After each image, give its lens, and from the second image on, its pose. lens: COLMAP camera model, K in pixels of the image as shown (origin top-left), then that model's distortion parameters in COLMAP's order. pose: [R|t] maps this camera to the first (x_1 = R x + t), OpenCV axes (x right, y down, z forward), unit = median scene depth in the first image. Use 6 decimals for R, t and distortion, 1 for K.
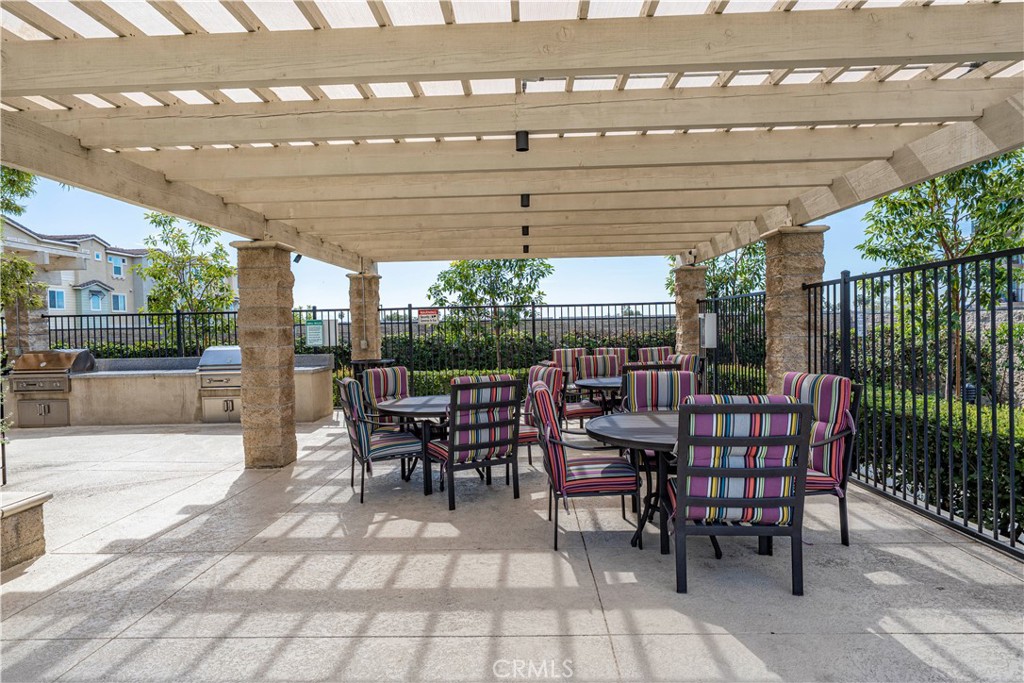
lens RADIAL K [[572.8, 0, 513.7], [0, 572.8, 339.5], [0, 0, 1]] dist [0.003758, -0.001415]
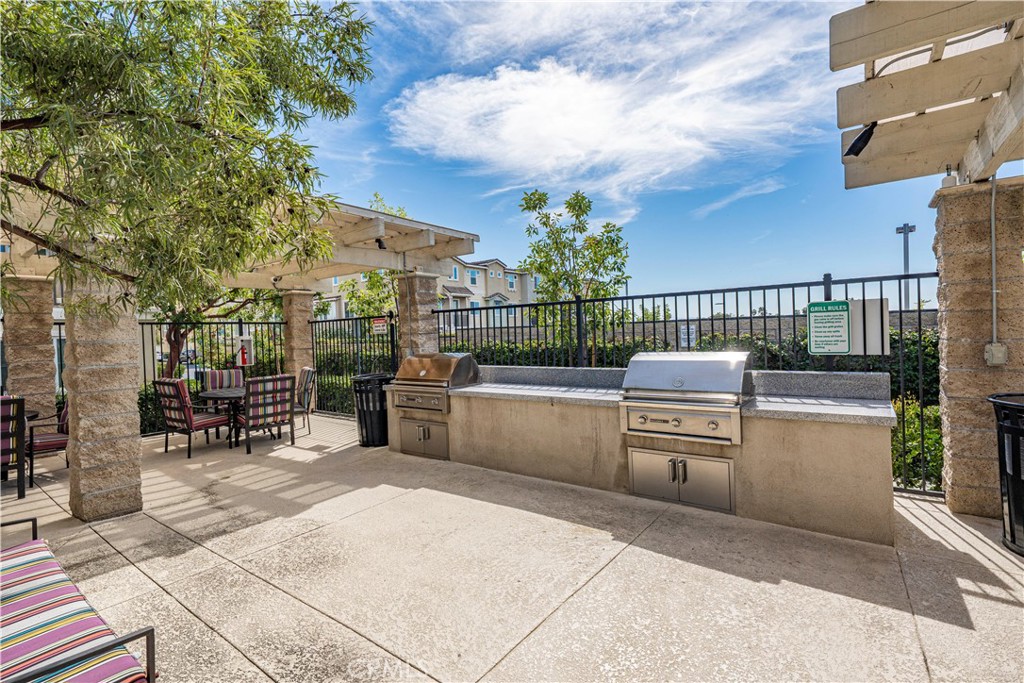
lens RADIAL K [[476.0, 0, 512.2], [0, 476.0, 337.0], [0, 0, 1]] dist [-0.027247, -0.000525]
pose [[0.822794, -0.000513, -0.568340, -0.371540], [0.001462, 0.999998, 0.001215, -0.004696], [0.568338, -0.001830, 0.822793, 0.556649]]
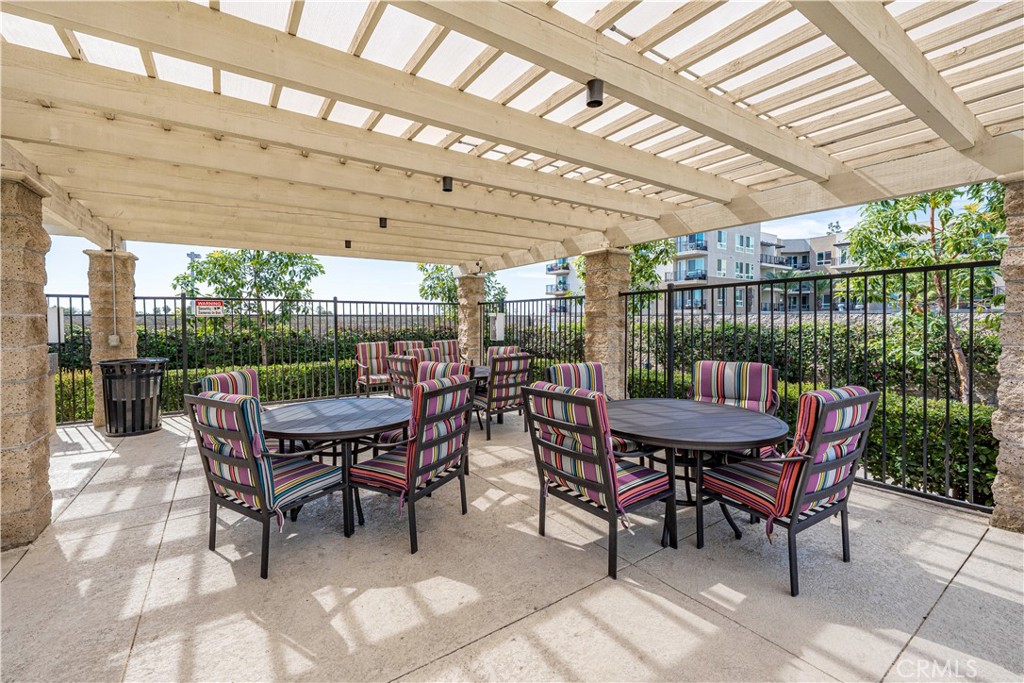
lens RADIAL K [[418.7, 0, 505.9], [0, 418.7, 327.6], [0, 0, 1]] dist [-0.002309, 0.000187]
pose [[0.813104, 0.007865, 0.582065, -0.163401], [0.000249, 0.999904, -0.013858, -0.000803], [-0.582118, 0.011413, 0.813024, 0.220287]]
